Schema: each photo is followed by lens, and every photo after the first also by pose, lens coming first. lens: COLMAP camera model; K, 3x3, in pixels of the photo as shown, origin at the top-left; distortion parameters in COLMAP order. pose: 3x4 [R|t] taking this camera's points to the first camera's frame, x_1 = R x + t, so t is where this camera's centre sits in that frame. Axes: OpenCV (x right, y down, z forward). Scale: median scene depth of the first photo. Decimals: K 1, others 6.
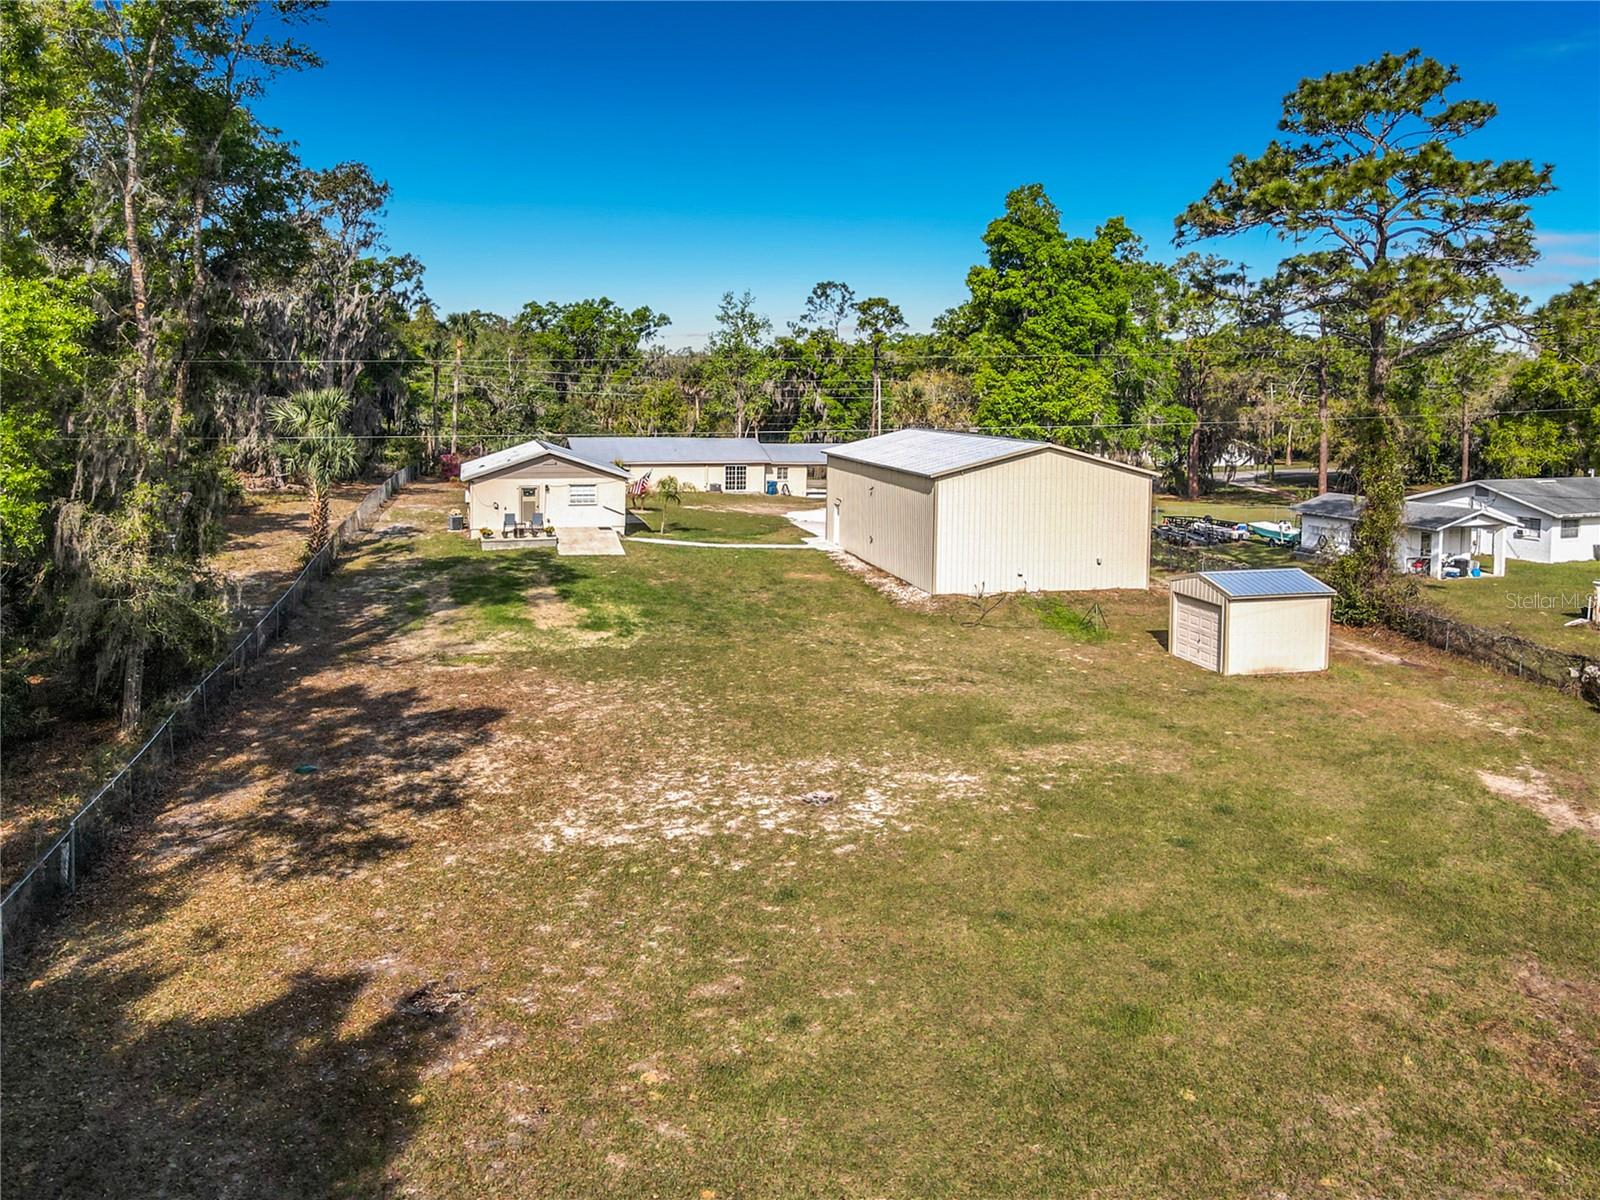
lens RADIAL K [[1216.1, 0, 753.0], [0, 1216.1, 410.8], [0, 0, 1]] dist [0.009581, 0.008234]
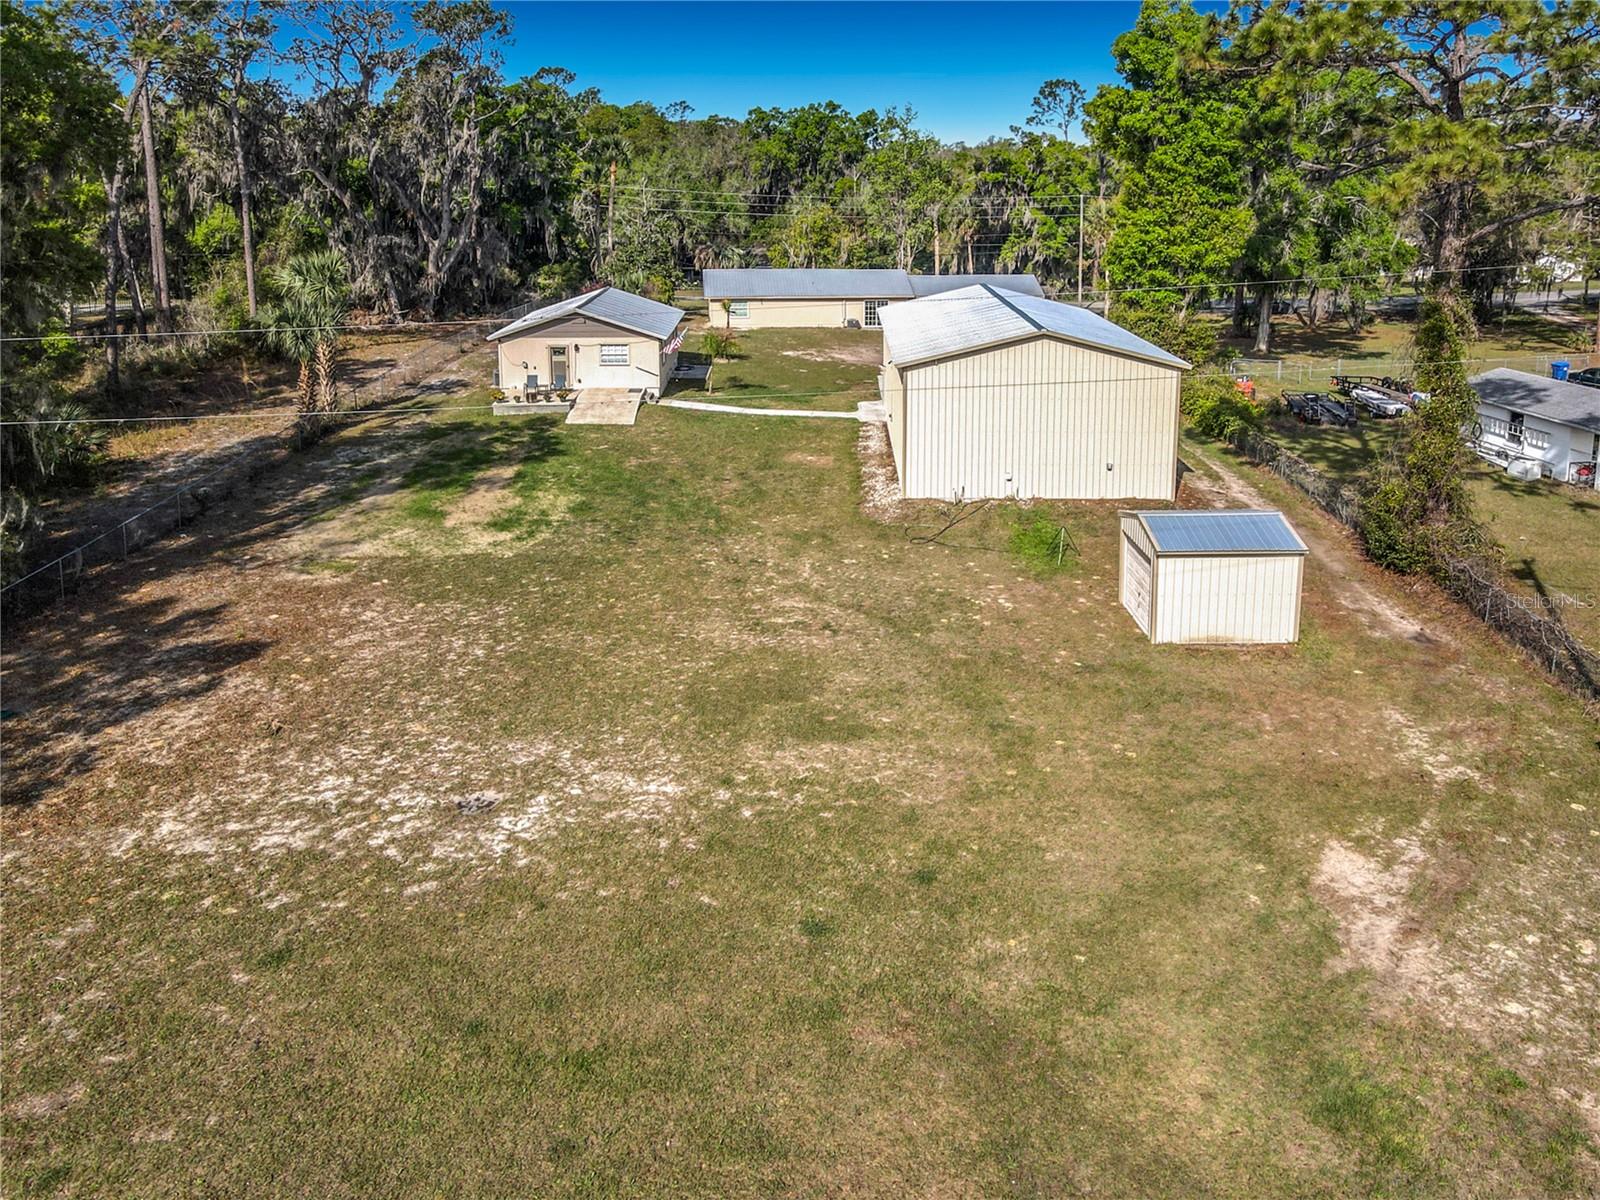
lens RADIAL K [[1225.4, 0, 765.6], [0, 1225.4, 353.3], [0, 0, 1]] dist [0.004184, 0.005923]
pose [[0.970928, 0.022945, -0.238271, 0.168321], [0.006821, 0.992339, 0.123354, -0.040880], [0.239277, -0.121394, 0.963333, 0.085993]]
